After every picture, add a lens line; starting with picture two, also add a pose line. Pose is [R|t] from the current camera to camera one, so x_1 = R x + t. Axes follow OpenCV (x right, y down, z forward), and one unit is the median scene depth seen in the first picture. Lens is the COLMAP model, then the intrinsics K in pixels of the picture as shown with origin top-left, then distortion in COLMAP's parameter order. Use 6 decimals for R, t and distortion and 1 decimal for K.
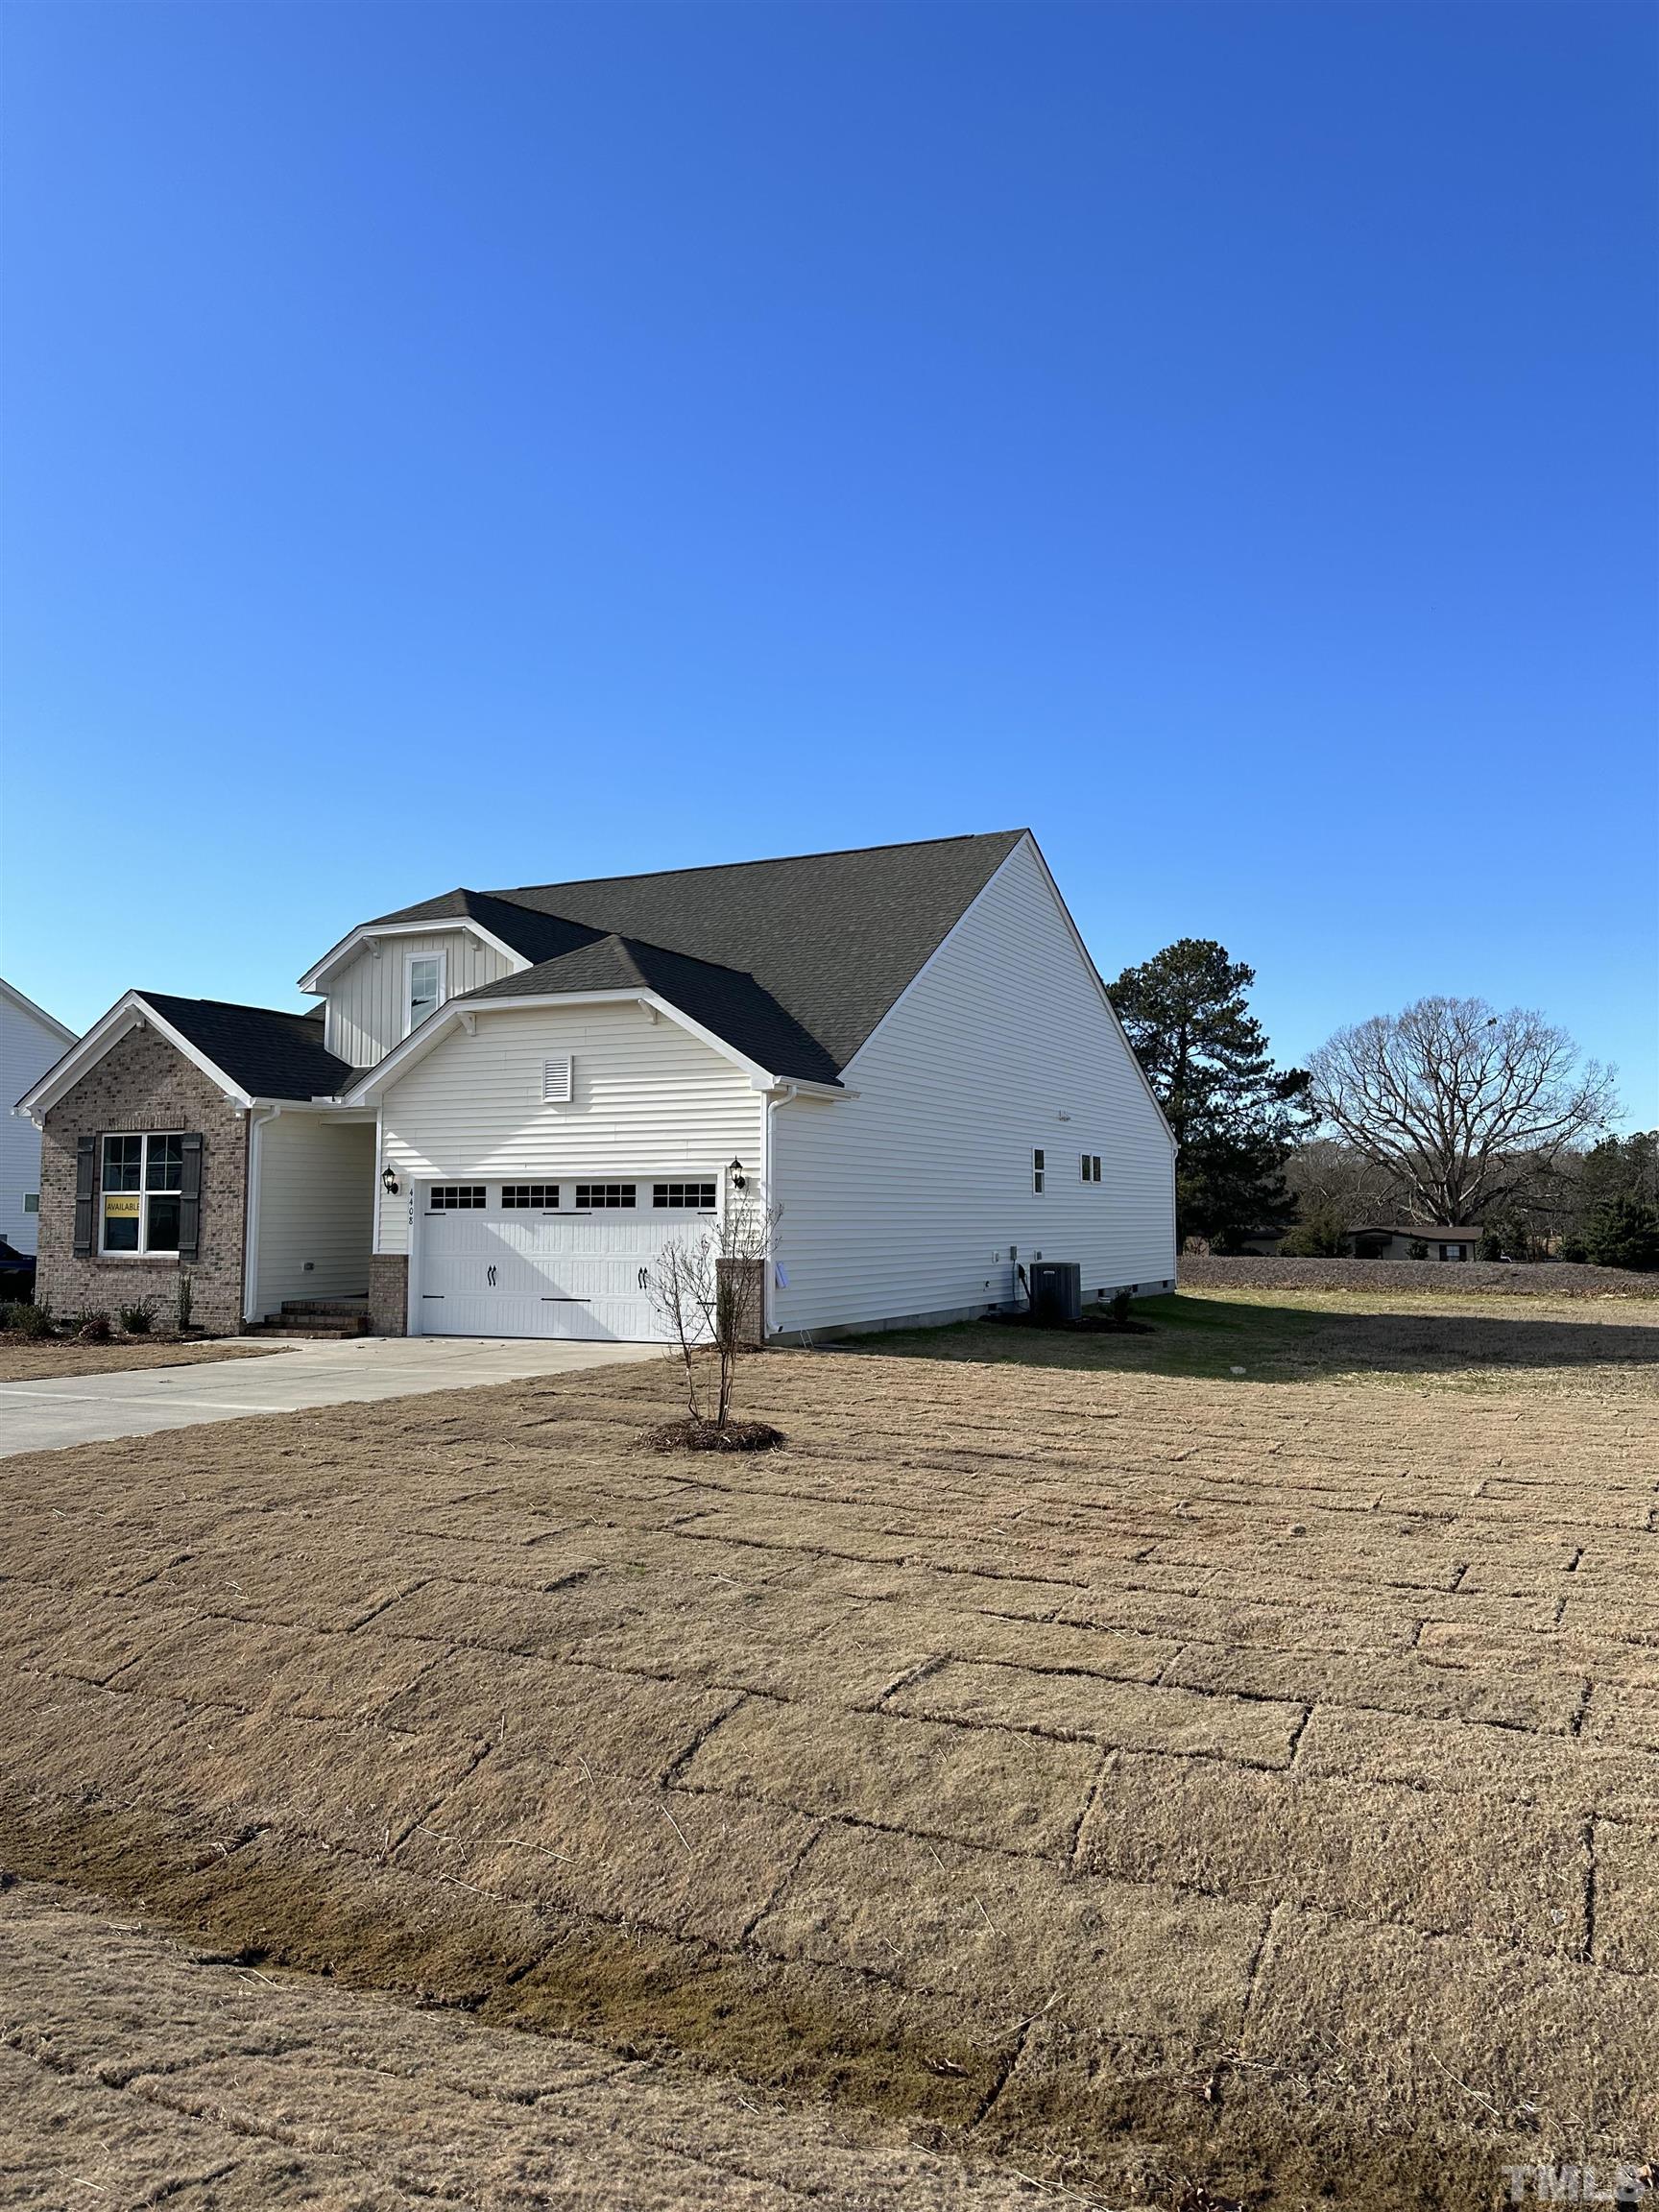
lens RADIAL K [[1524.9, 0, 831.4], [0, 1524.9, 1108.1], [0, 0, 1]] dist [0.004000, -0.000078]
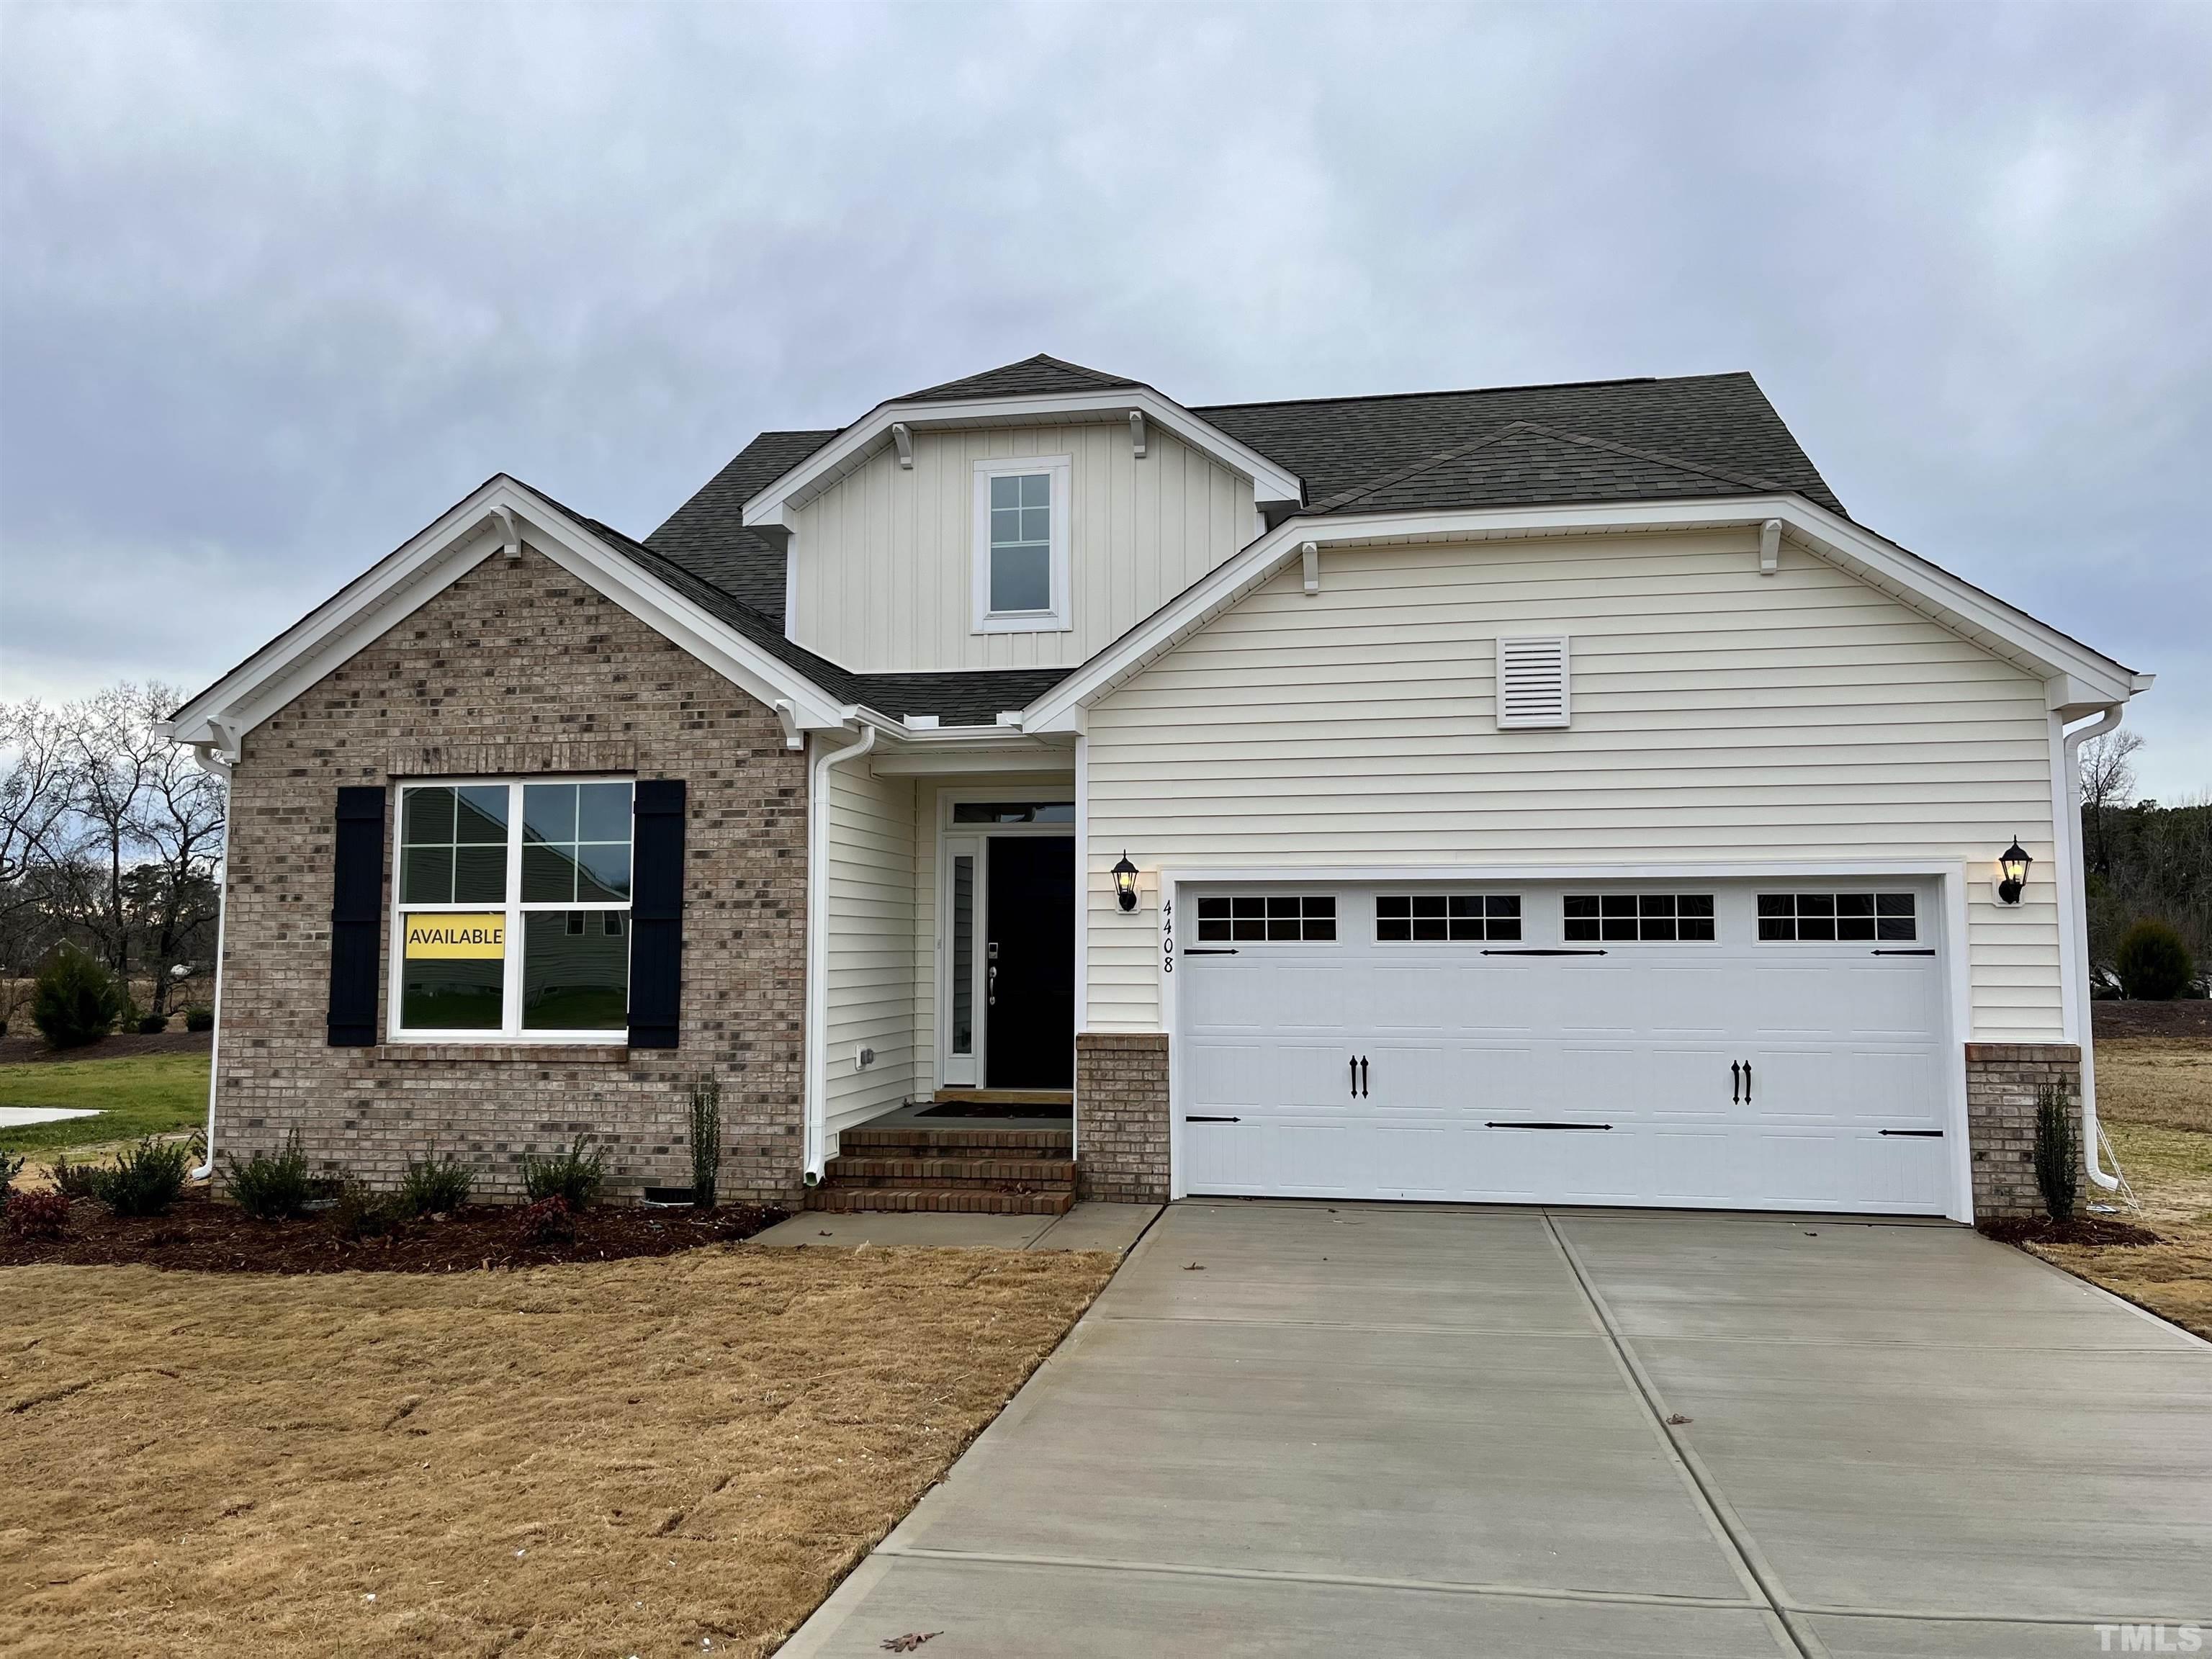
lens RADIAL K [[1672.9, 0, 1104.0], [0, 1672.9, 824.2], [0, 0, 1]] dist [0.010594, -0.018531]
pose [[0.967115, 0.018335, 0.253678, -0.413320], [-0.017804, 0.999832, -0.004392, 0.029592], [-0.253716, -0.000269, 0.967279, 0.460718]]
